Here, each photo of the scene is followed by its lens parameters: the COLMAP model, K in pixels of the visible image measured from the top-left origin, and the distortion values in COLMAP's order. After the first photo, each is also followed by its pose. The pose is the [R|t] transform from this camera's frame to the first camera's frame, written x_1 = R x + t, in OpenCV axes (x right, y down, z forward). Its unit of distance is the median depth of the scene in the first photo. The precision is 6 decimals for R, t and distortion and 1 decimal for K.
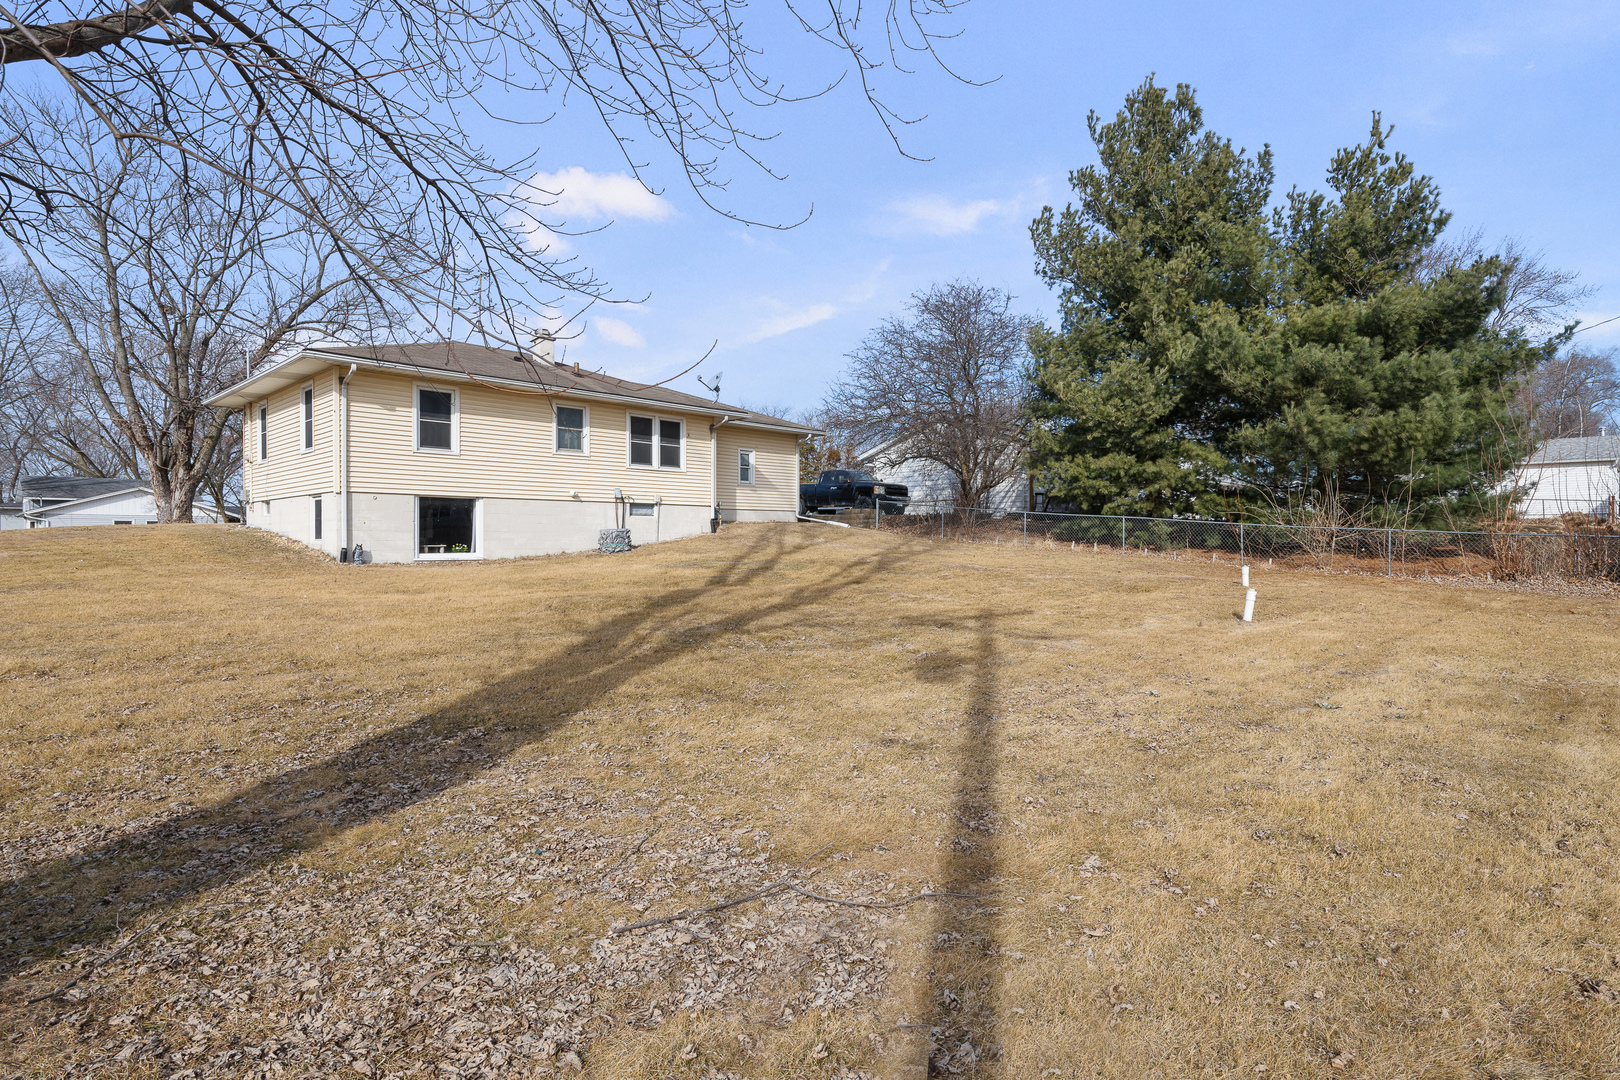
lens RADIAL K [[625.9, 0, 808.4], [0, 625.9, 537.7], [0, 0, 1]] dist [0.000381, 0.000056]
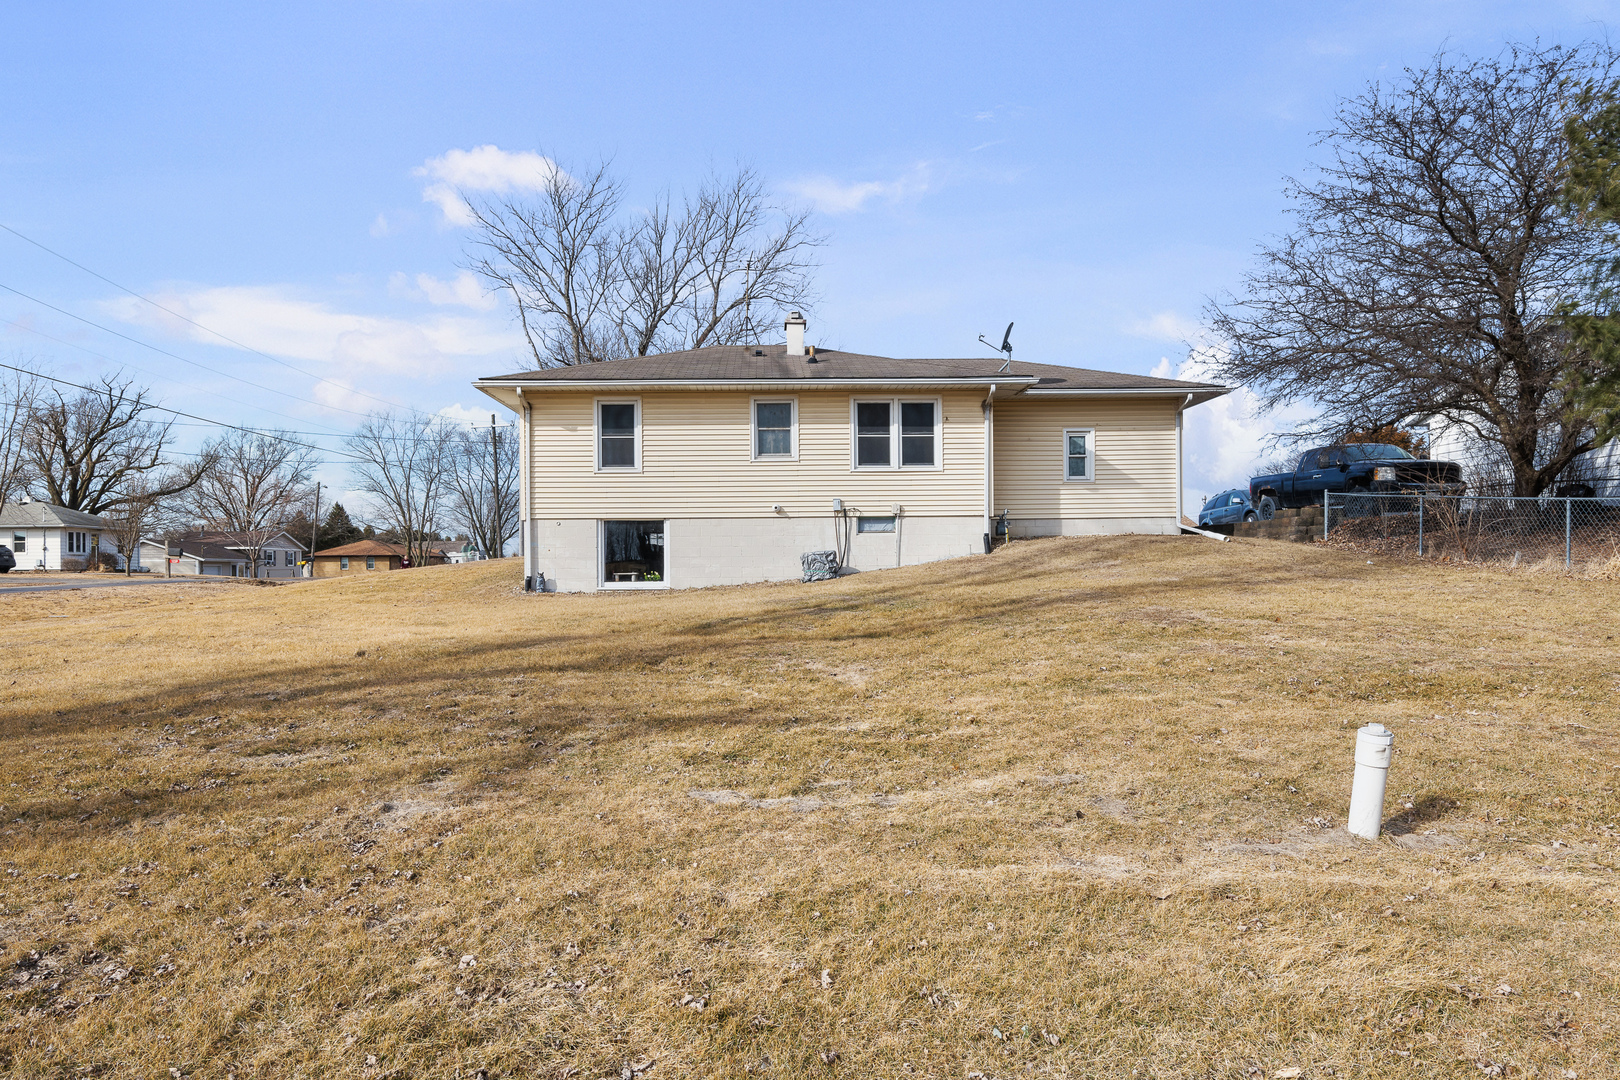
lens RADIAL K [[795.7, 0, 810.1], [0, 795.7, 551.1], [0, 0, 1]] dist [0.002913, 0.000189]
pose [[0.801174, -0.019116, -0.598126, 0.247223], [0.011433, 0.999796, -0.016640, 0.001994], [0.598322, 0.006493, 0.801229, 0.186396]]
